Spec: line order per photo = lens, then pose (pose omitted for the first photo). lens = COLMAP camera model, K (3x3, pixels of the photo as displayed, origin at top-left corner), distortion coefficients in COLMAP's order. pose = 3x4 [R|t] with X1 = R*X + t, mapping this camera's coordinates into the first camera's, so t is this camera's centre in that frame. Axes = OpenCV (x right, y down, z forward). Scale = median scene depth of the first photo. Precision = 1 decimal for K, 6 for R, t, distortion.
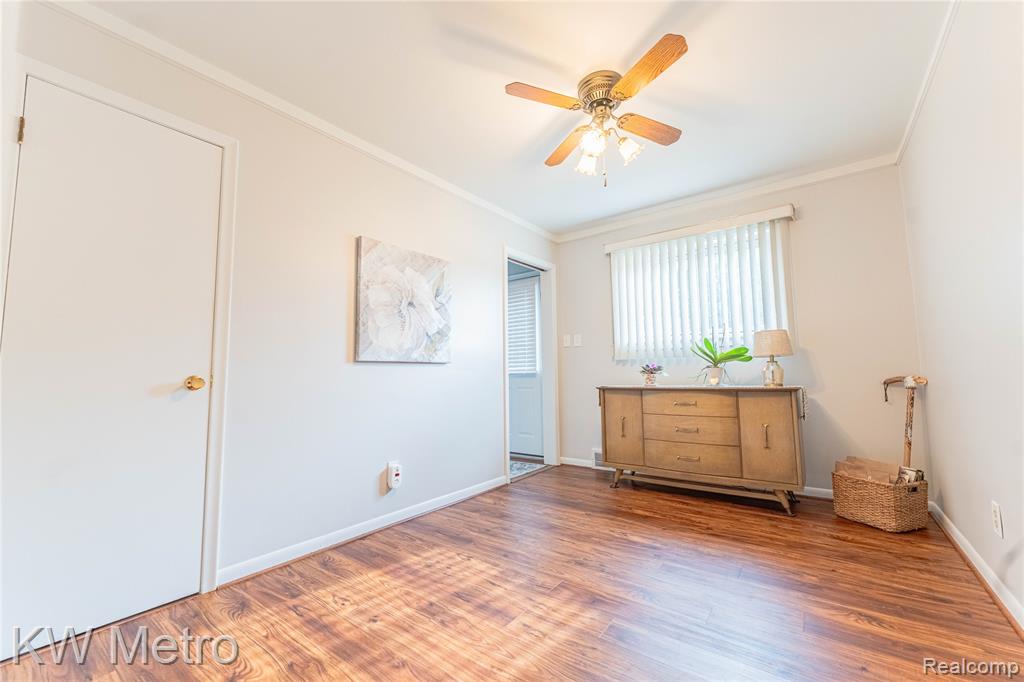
lens RADIAL K [[409.8, 0, 510.9], [0, 409.8, 341.2], [0, 0, 1]] dist [-0.003375, -0.000516]
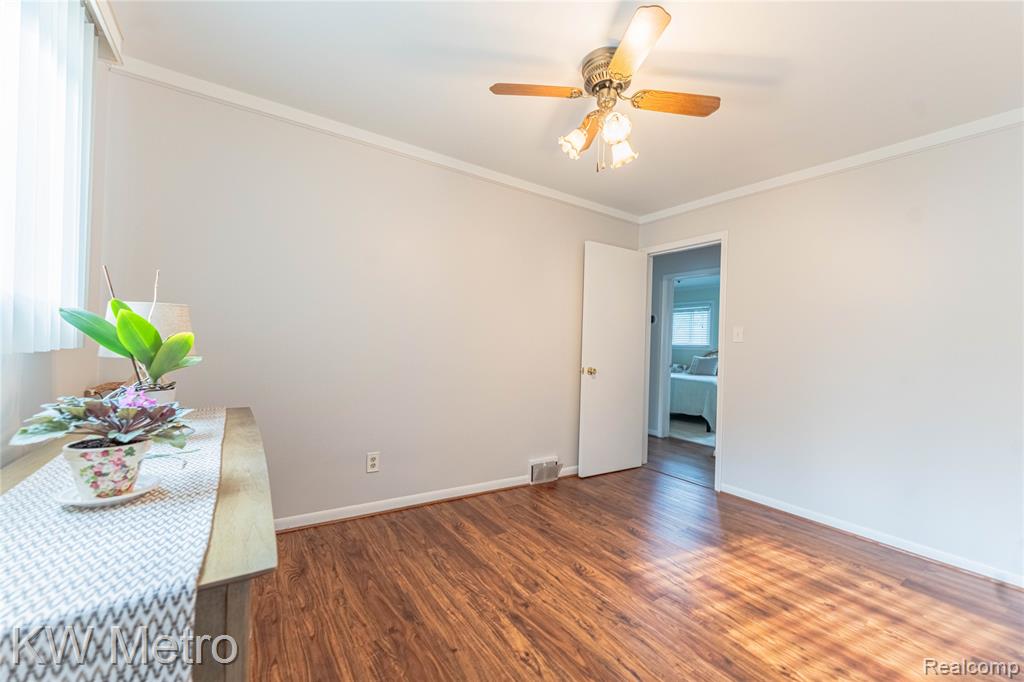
lens RADIAL K [[409.8, 0, 510.9], [0, 409.8, 341.2], [0, 0, 1]] dist [-0.003375, -0.000516]
pose [[-0.946215, -0.016082, 0.323138, 0.144655], [-0.047960, 0.994702, -0.090931, 0.071577], [-0.319963, -0.101538, -0.941973, 2.194212]]
